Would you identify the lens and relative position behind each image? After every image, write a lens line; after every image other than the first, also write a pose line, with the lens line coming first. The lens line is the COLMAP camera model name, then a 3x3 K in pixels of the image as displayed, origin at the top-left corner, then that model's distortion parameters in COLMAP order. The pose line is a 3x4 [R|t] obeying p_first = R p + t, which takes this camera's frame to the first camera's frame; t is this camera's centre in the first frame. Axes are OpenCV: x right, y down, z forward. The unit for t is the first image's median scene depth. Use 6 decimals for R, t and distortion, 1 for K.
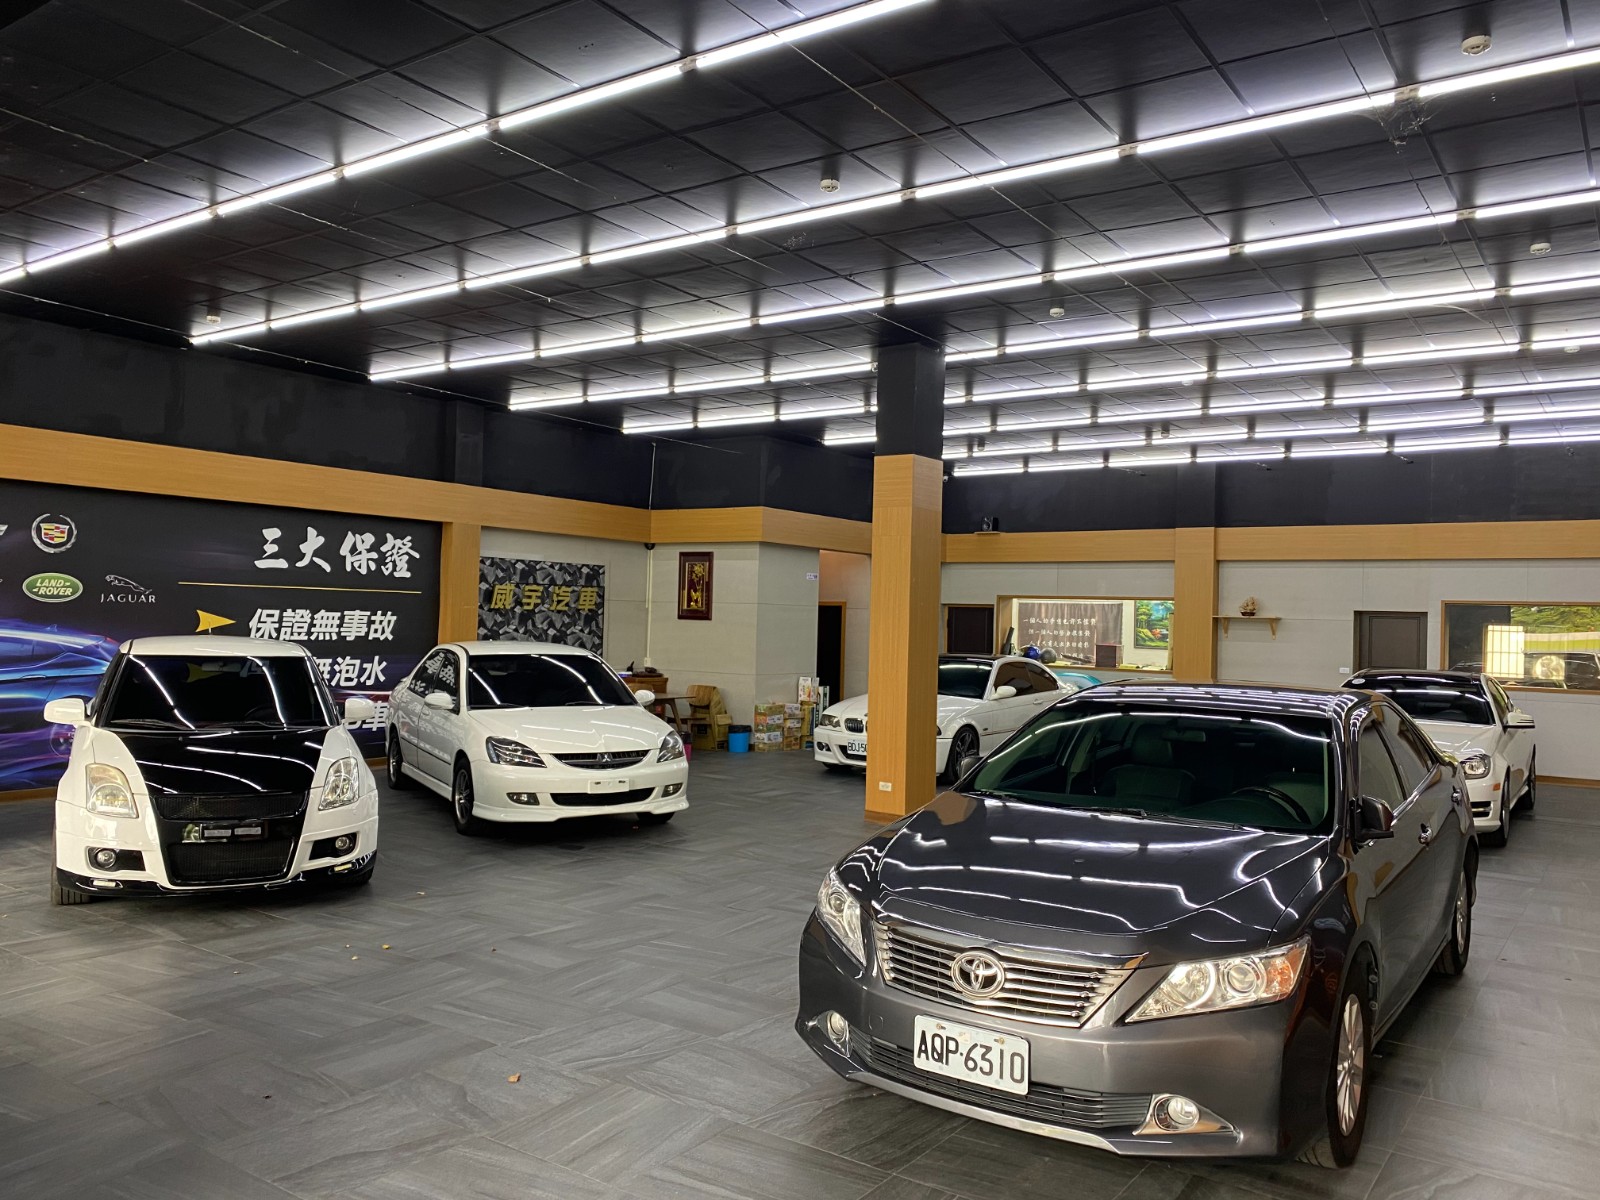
lens RADIAL K [[1220.1, 0, 800.0], [0, 1220.1, 600.0], [0, 0, 1]] dist [-0.002707, -0.001140]
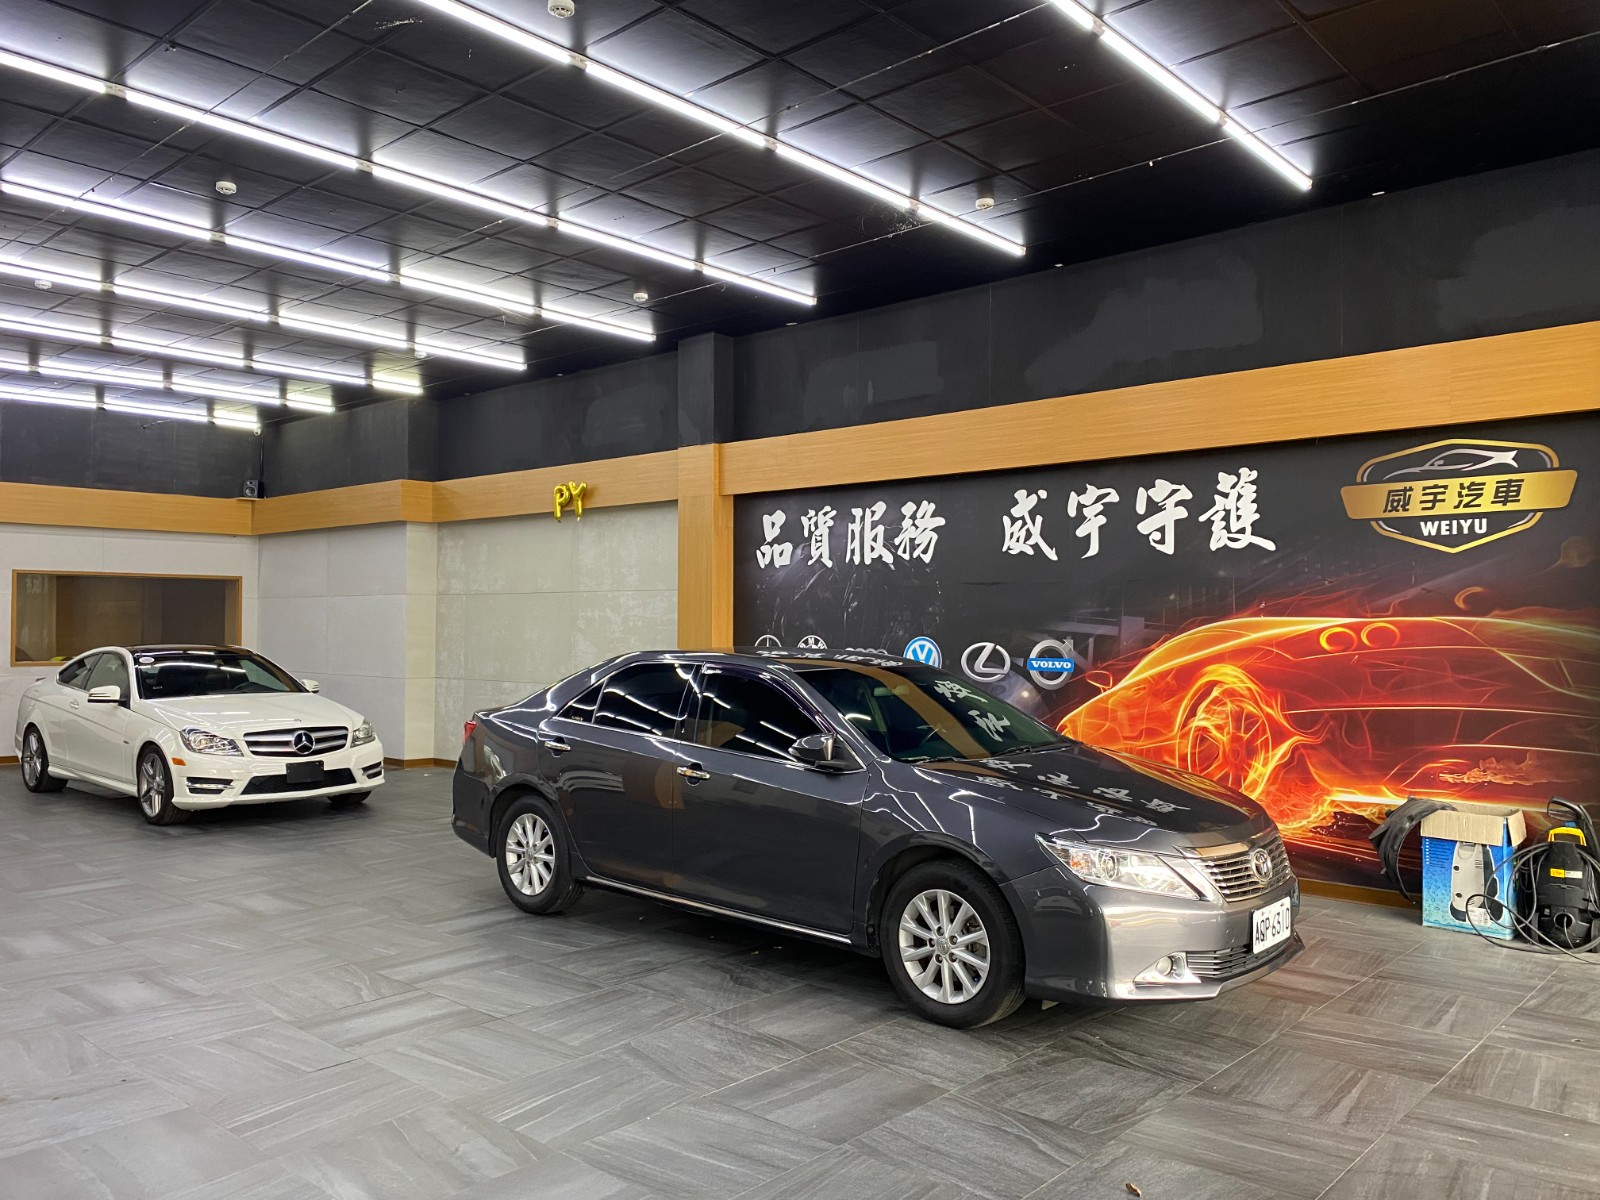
lens RADIAL K [[1185.2, 0, 800.0], [0, 1185.2, 600.0], [0, 0, 1]] dist [0.031880, 0.000272]
pose [[0.135078, -0.010150, 0.990783, -0.849342], [-0.024747, 0.999601, 0.013614, -0.006844], [-0.990526, -0.026358, 0.134773, 0.904543]]
